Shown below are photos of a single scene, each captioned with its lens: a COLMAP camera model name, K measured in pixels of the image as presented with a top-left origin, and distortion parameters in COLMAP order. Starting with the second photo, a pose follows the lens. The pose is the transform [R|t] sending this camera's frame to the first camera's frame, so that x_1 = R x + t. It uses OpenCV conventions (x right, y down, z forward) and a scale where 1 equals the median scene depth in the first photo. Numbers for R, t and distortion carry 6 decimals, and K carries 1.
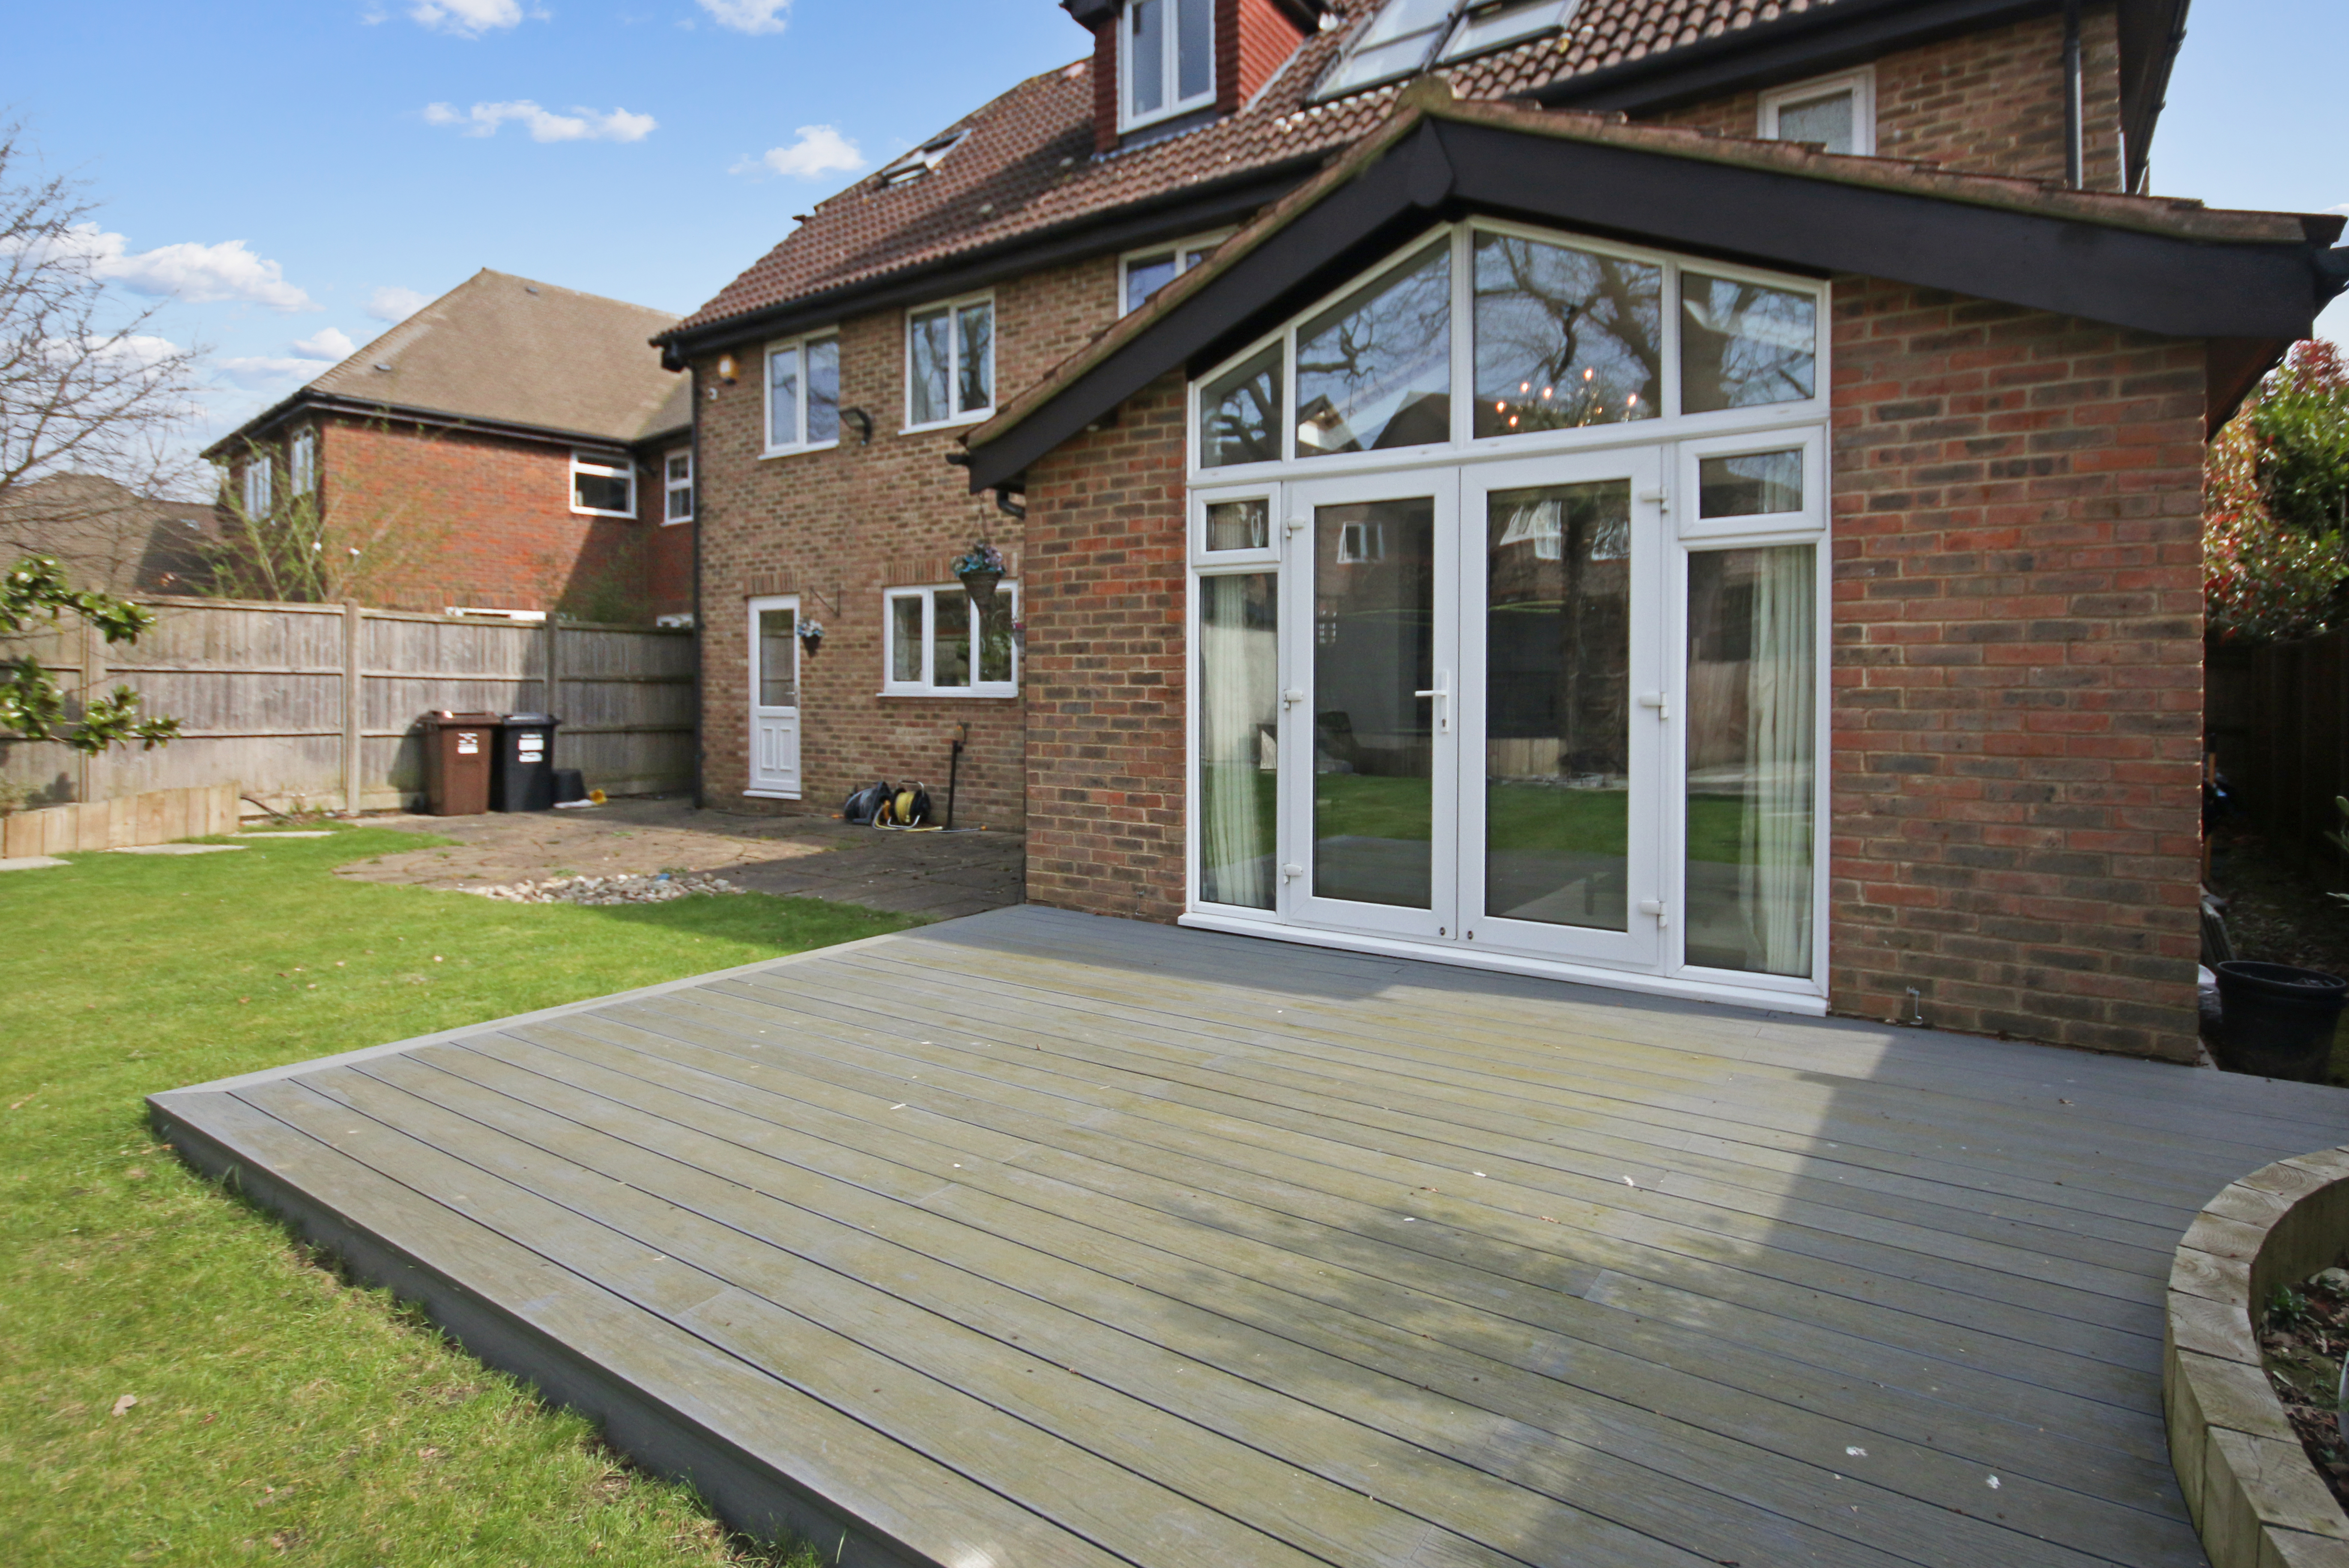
lens RADIAL K [[1200.6, 0, 1174.9], [0, 1200.6, 749.3], [0, 0, 1]] dist [0.001934, 0.000678]
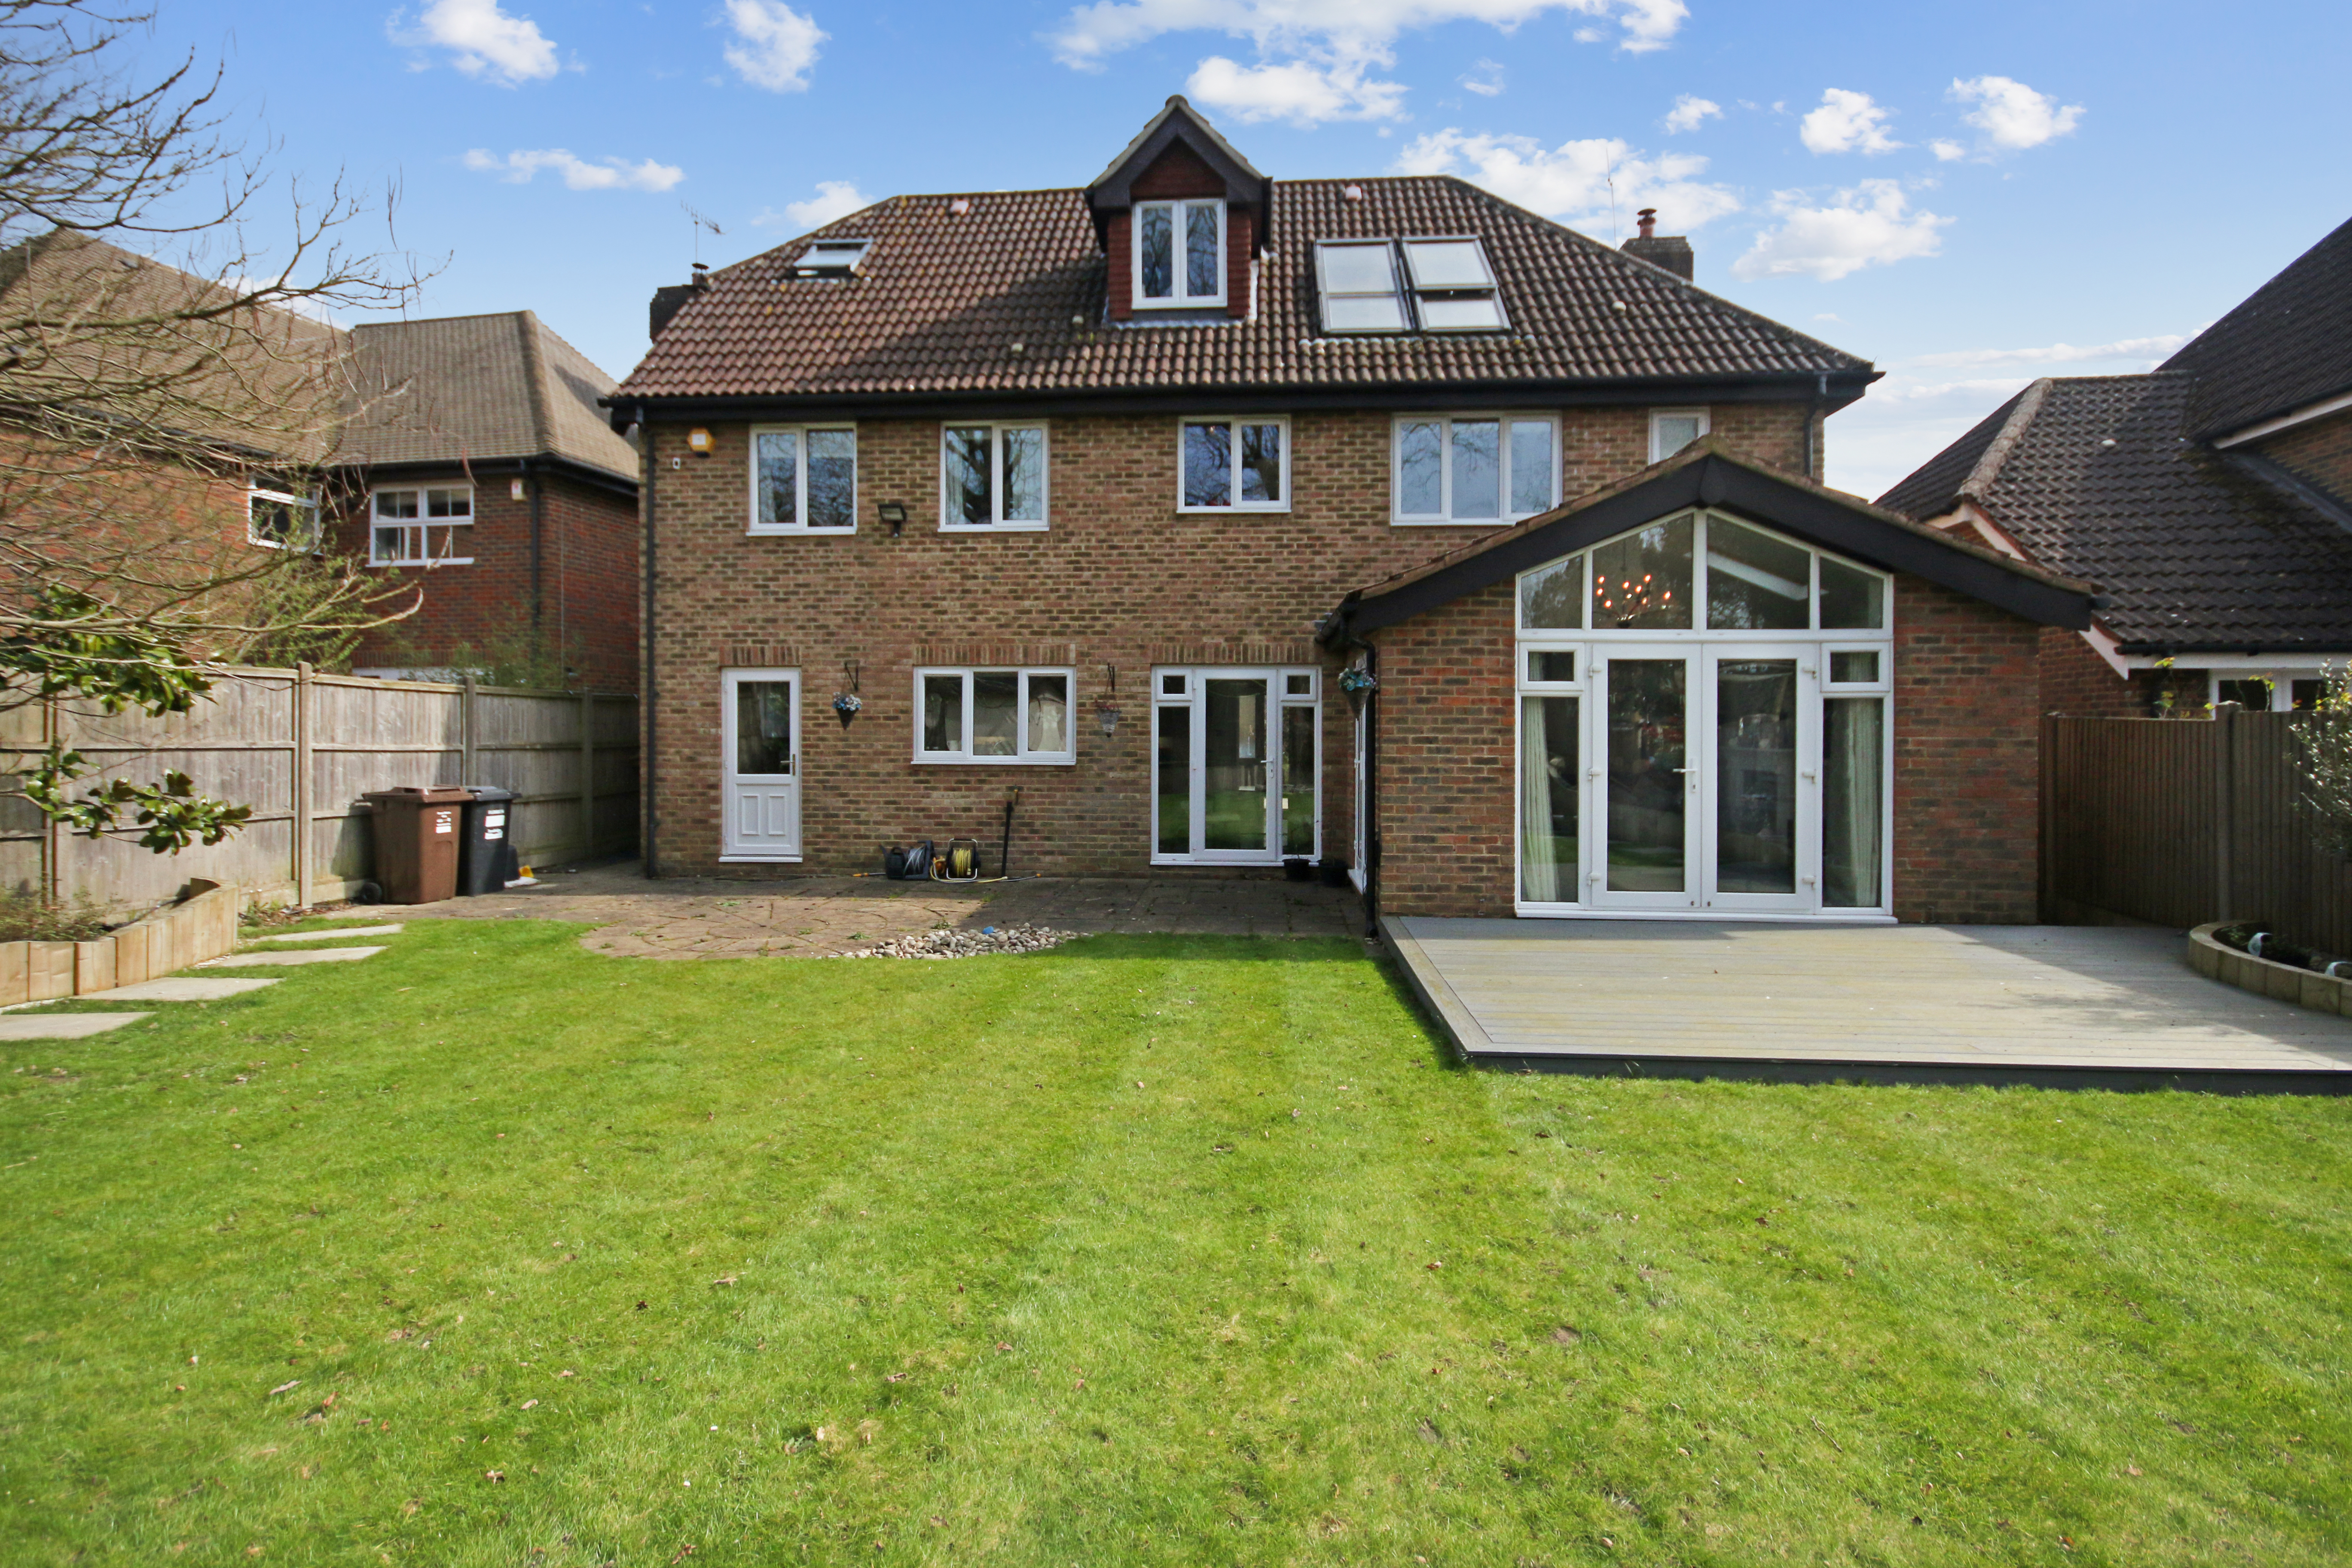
lens RADIAL K [[1147.3, 0, 1176.0], [0, 1147.3, 784.0], [0, 0, 1]] dist [0.001834, 0.000253]
pose [[0.863981, -0.025671, 0.502870, -0.589401], [0.027152, 0.999622, 0.004380, -0.024580], [-0.502792, 0.009870, 0.864351, -0.040084]]
